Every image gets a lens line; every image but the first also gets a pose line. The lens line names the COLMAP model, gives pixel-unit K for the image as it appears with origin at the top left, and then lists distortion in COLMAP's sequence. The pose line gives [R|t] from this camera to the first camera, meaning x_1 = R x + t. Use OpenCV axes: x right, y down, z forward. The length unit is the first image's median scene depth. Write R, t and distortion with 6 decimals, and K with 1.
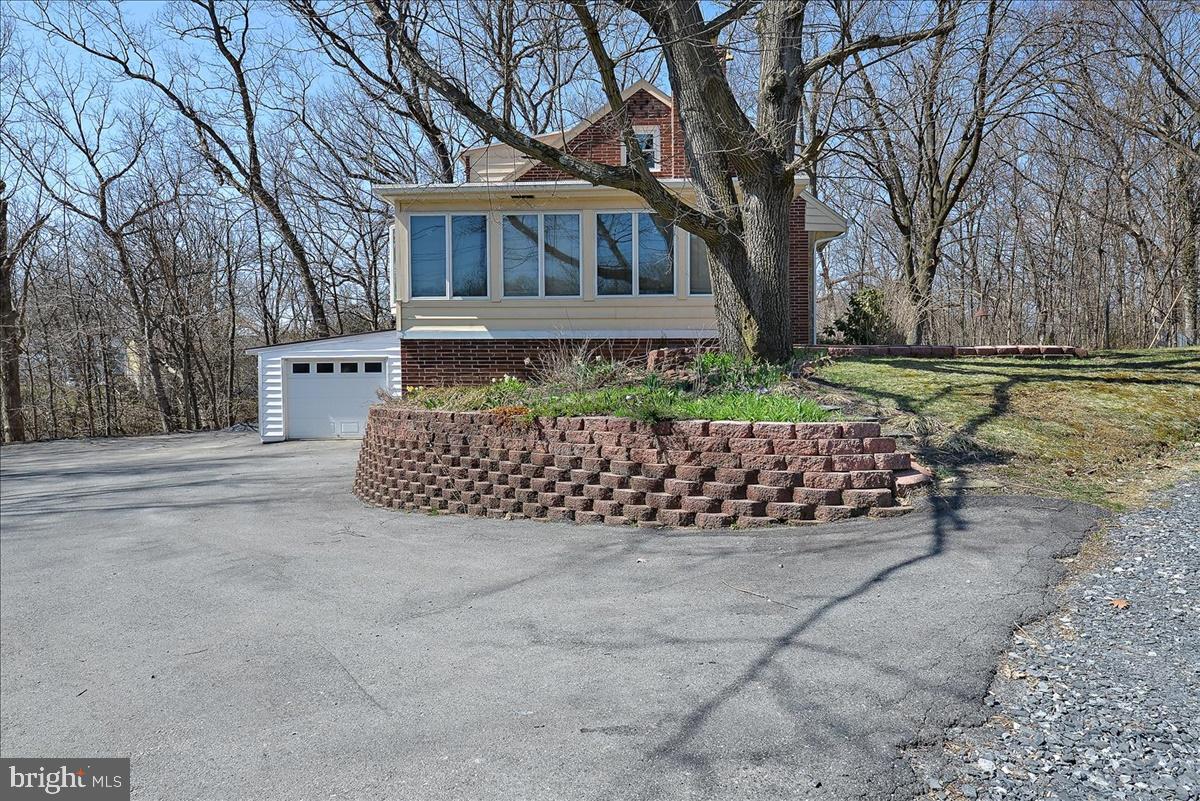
lens RADIAL K [[721.1, 0, 600.0], [0, 721.1, 400.5], [0, 0, 1]] dist [-0.001232, -0.000278]
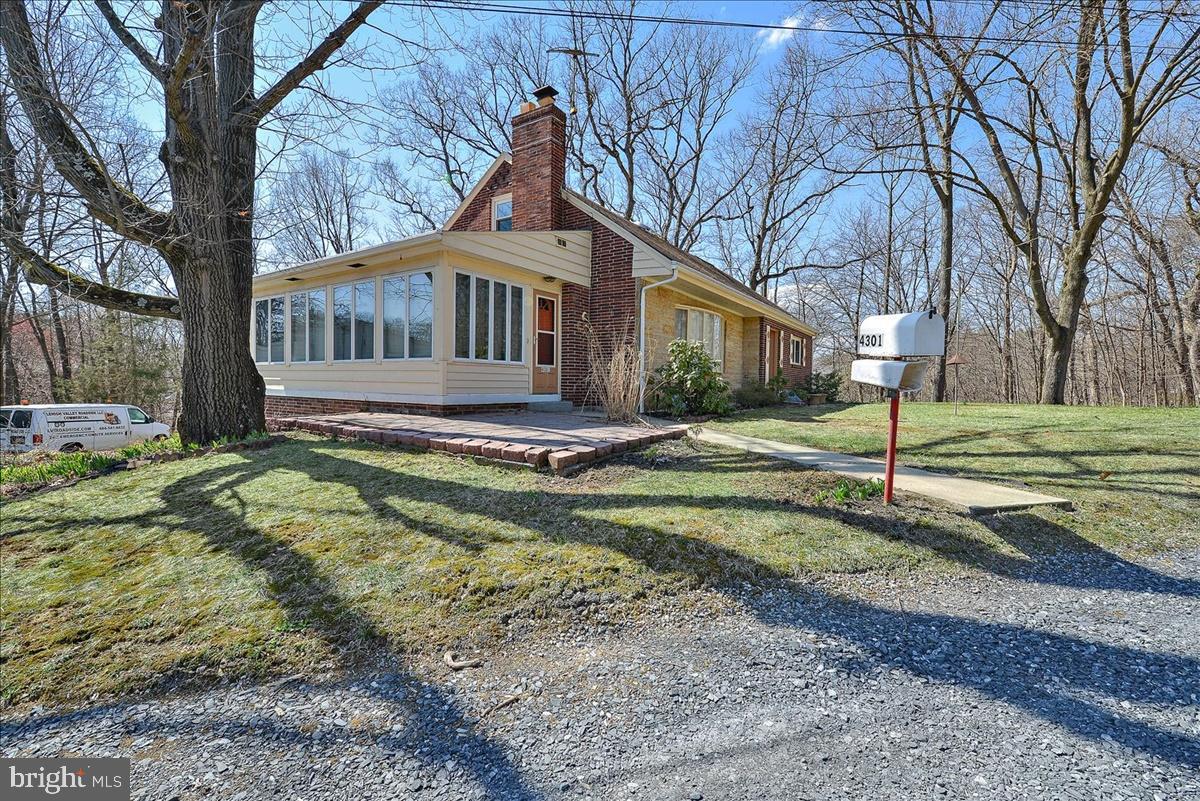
lens RADIAL K [[518.0, 0, 600.0], [0, 518.0, 400.5], [0, 0, 1]] dist [0.002410, 0.000156]
pose [[0.838211, 0.037350, -0.544066, 0.611410], [-0.041899, 0.999114, 0.004037, -0.081592], [0.543735, 0.019412, 0.839033, 0.432382]]
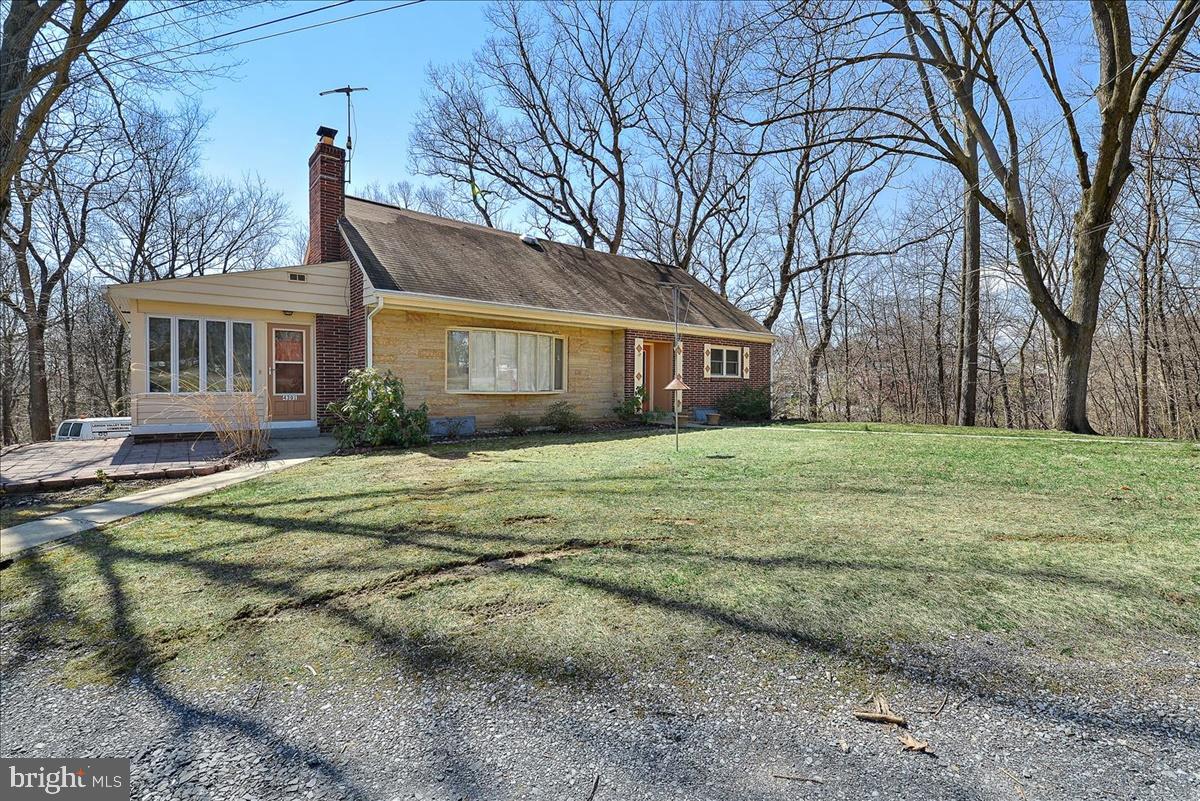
lens RADIAL K [[529.2, 0, 600.0], [0, 529.2, 400.5], [0, 0, 1]] dist [0.000521, -0.000002]
pose [[0.635321, 0.033425, -0.771524, 0.984275], [-0.038981, 0.999177, 0.011188, -0.131420], [0.771263, 0.022966, 0.636102, 0.787039]]
